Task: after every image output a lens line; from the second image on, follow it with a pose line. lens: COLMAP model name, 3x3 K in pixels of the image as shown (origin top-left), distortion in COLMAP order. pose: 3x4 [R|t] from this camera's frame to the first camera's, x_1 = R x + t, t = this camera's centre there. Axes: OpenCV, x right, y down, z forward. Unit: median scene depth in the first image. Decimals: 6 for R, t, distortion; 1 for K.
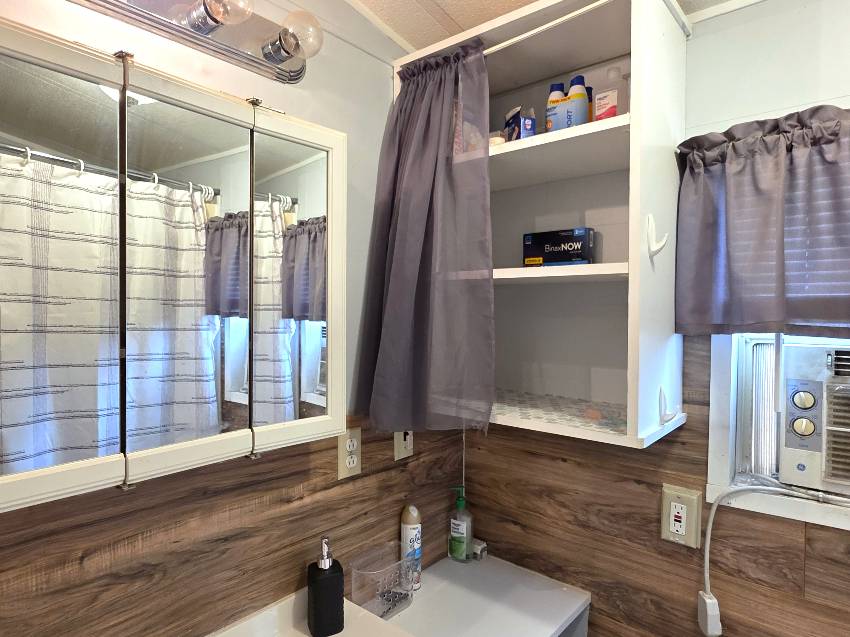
lens RADIAL K [[498.8, 0, 425.4], [0, 498.8, 319.6], [0, 0, 1]] dist [-0.002193, 0.000426]
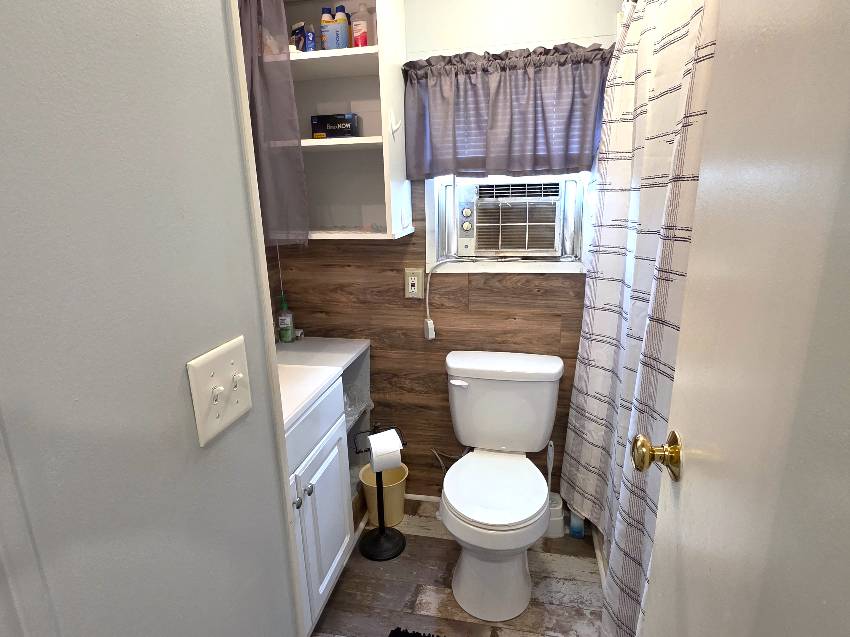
lens RADIAL K [[498.8, 0, 425.4], [0, 498.8, 319.6], [0, 0, 1]] dist [-0.002193, 0.000426]
pose [[0.871862, -0.150080, 0.466189, -0.342962], [0.040090, 0.970565, 0.237478, 0.091934], [-0.488107, -0.188358, 0.852216, -0.638141]]
